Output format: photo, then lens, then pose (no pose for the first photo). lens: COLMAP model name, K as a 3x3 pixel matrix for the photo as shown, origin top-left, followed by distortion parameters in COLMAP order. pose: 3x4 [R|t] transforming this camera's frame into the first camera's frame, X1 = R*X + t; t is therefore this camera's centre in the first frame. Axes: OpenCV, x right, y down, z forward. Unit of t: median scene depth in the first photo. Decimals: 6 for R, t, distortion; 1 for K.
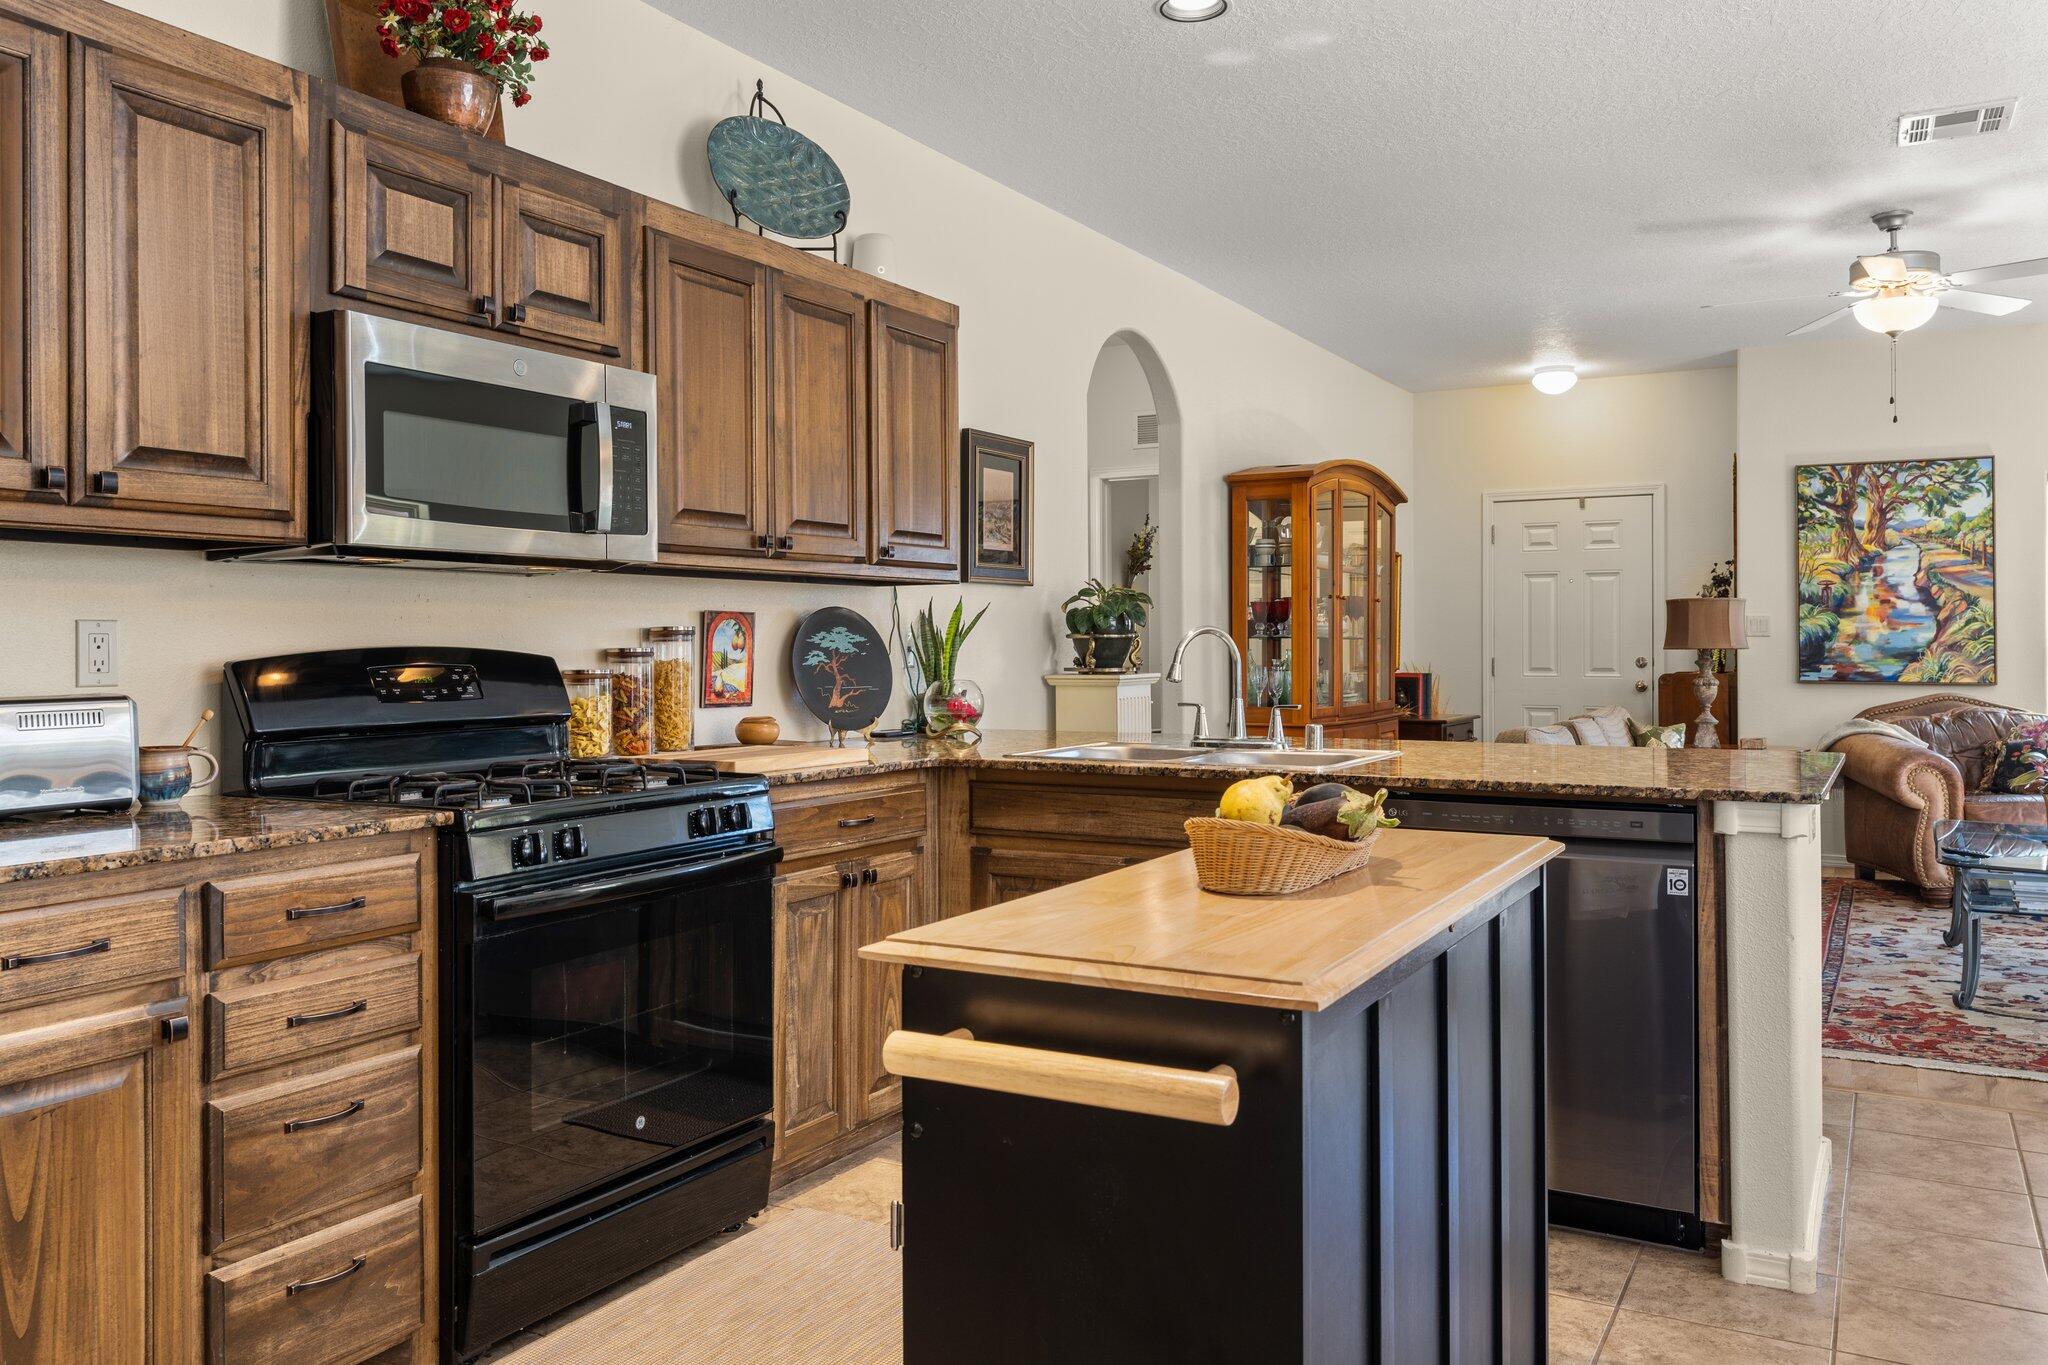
lens RADIAL K [[1538.7, 0, 1022.2], [0, 1538.7, 641.0], [0, 0, 1]] dist [0.000066, 0.002736]
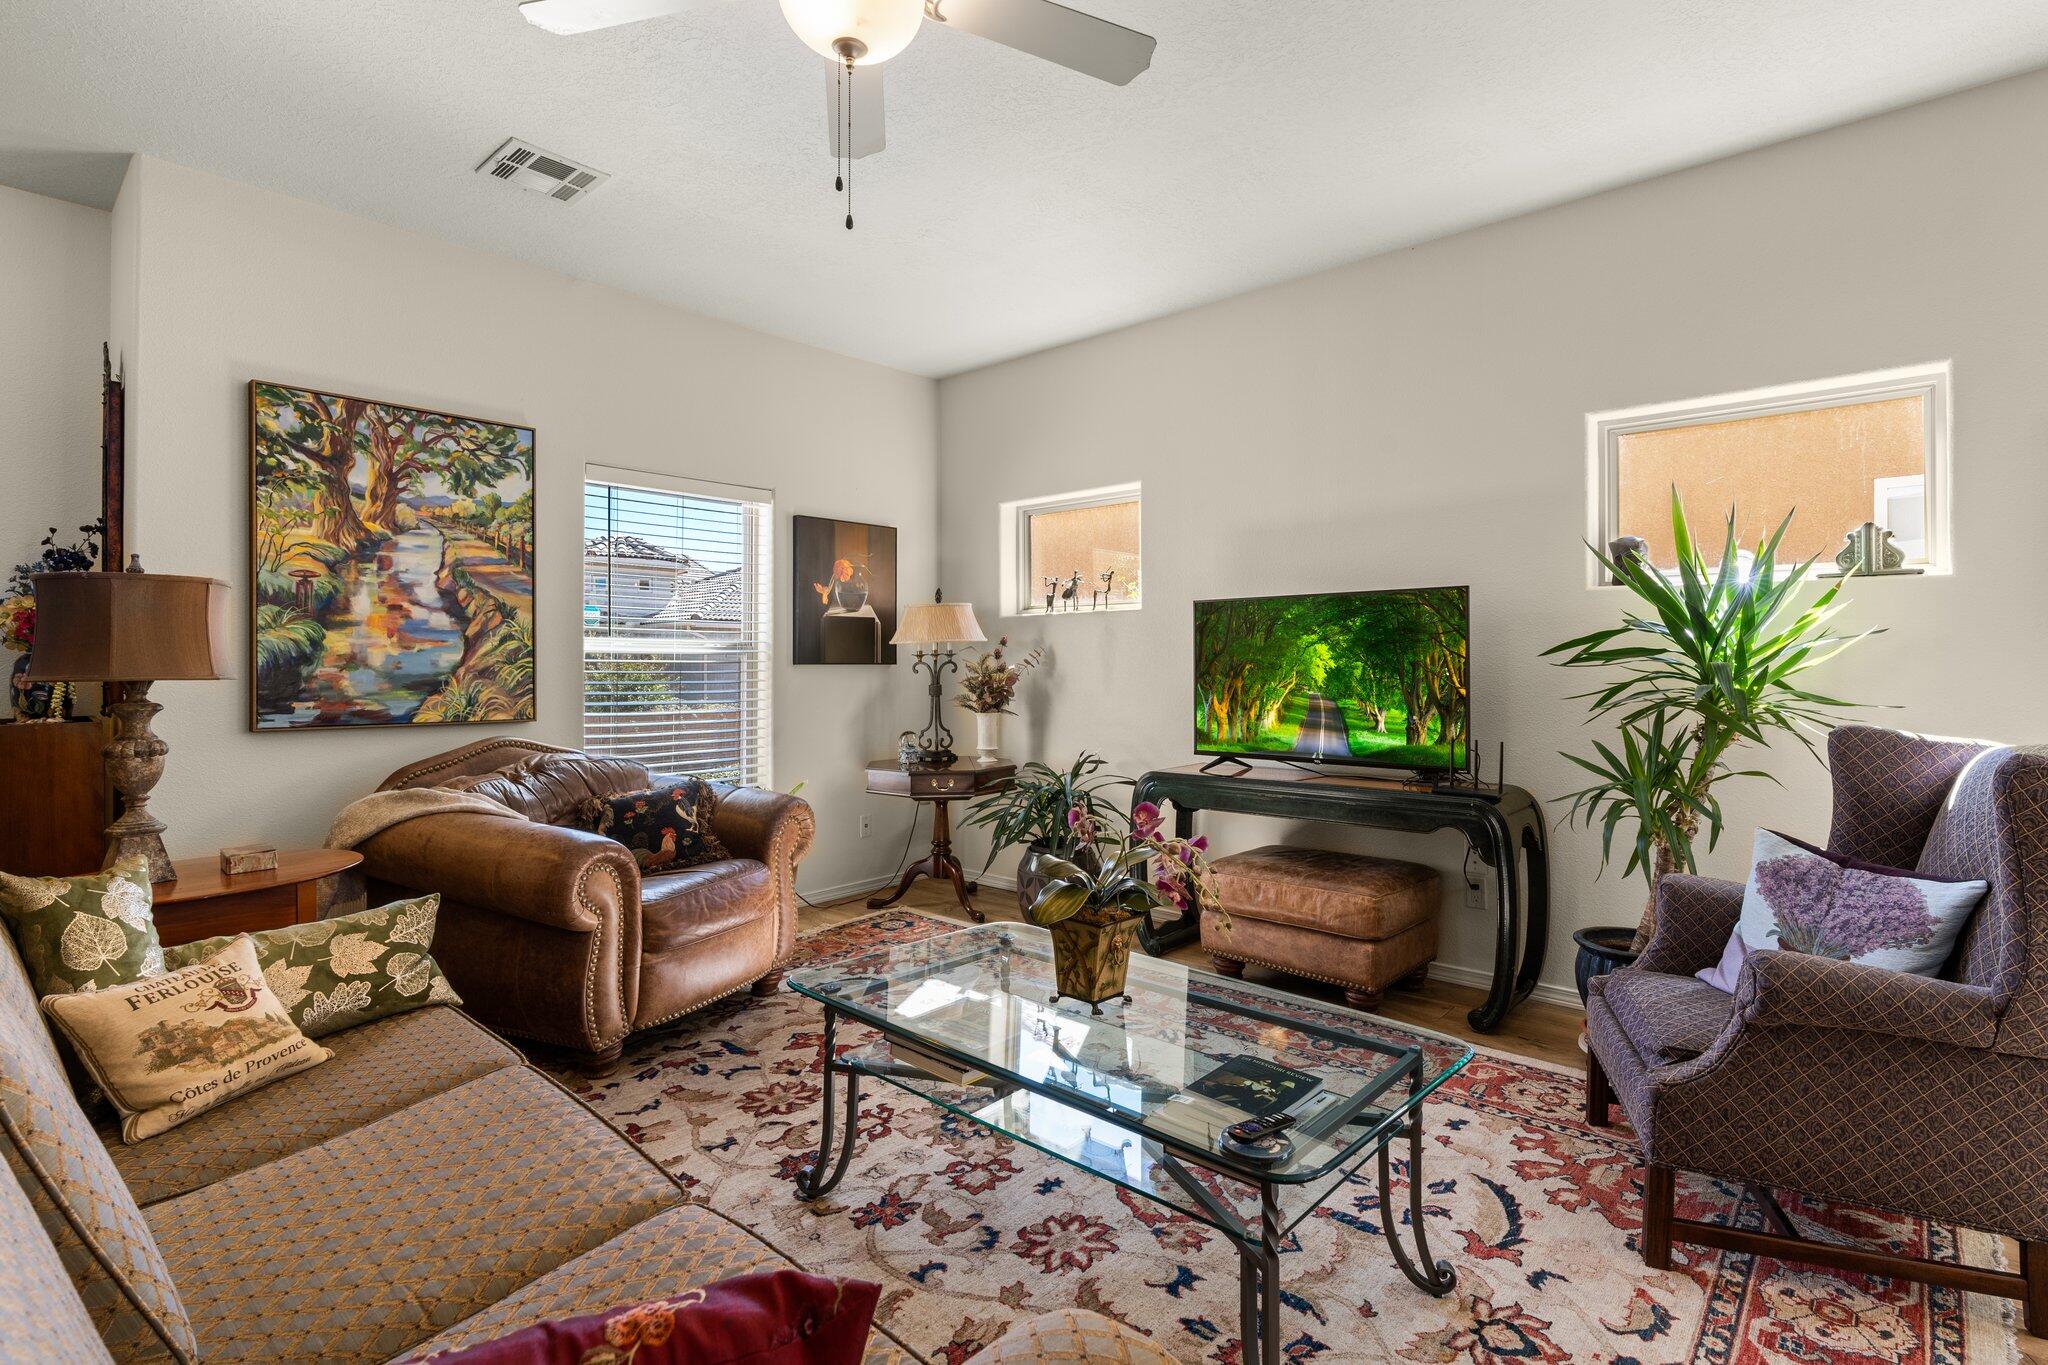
lens RADIAL K [[980.8, 0, 1020.7], [0, 980.8, 657.8], [0, 0, 1]] dist [-0.002528, 0.000392]
pose [[0.220842, 0.008487, 0.975273, 0.209485], [-0.002055, 0.999964, -0.008236, -0.000104], [-0.975307, -0.000185, 0.220852, 0.678808]]
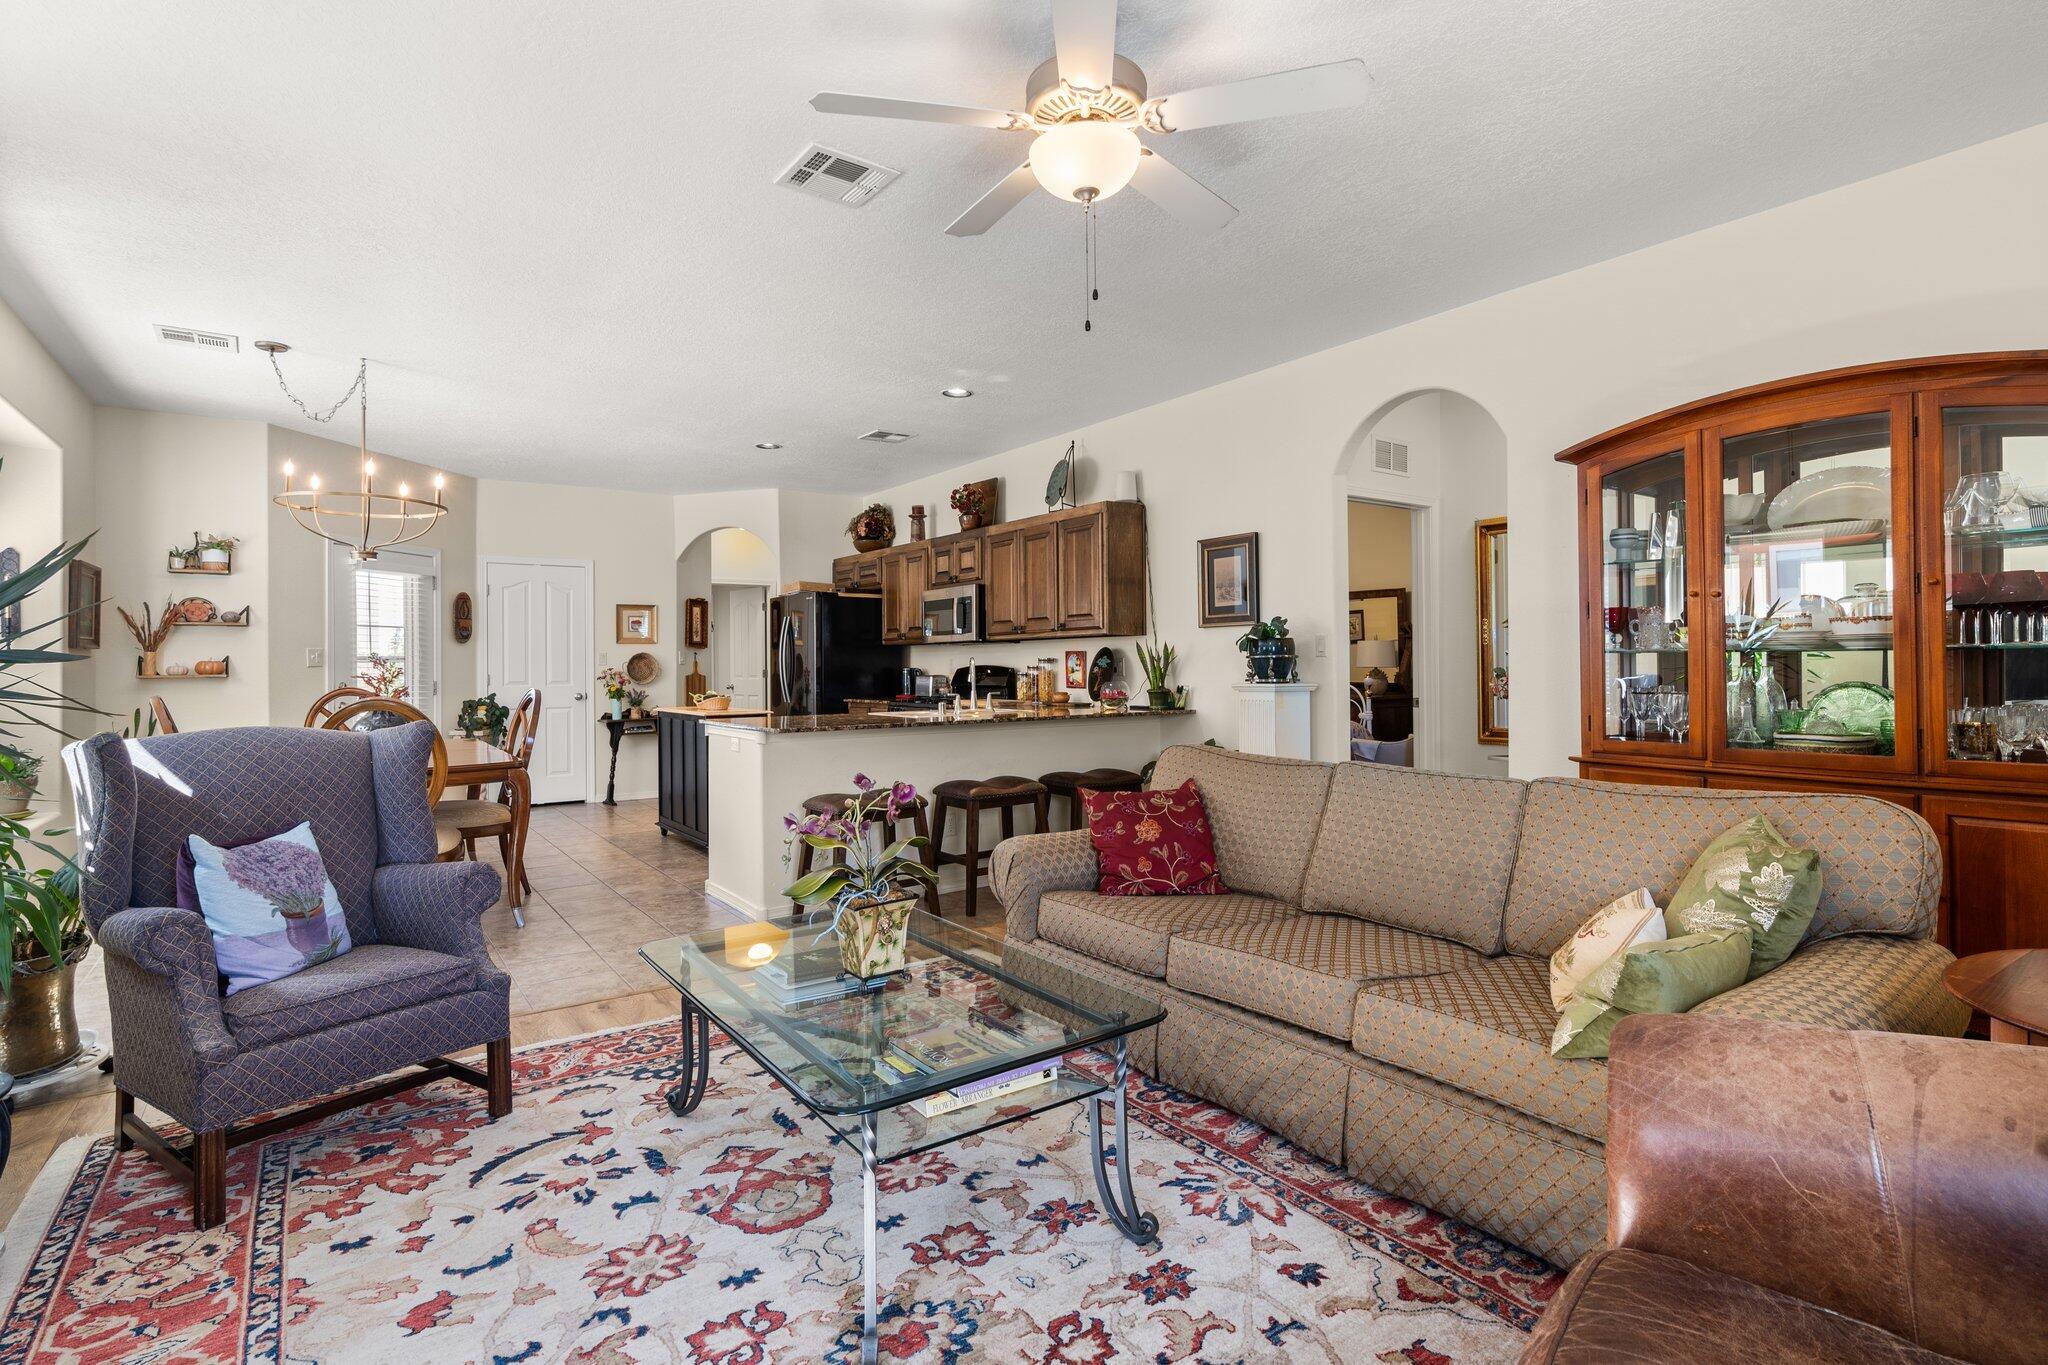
lens RADIAL K [[997.7, 0, 1019.0], [0, 997.7, 659.9], [0, 0, 1]] dist [-0.001612, 0.000939]
pose [[-0.426421, 0.002824, -0.904521, 0.748183], [0.012819, 0.999914, -0.002921, -0.000398], [0.904434, -0.012841, -0.426420, 0.894264]]
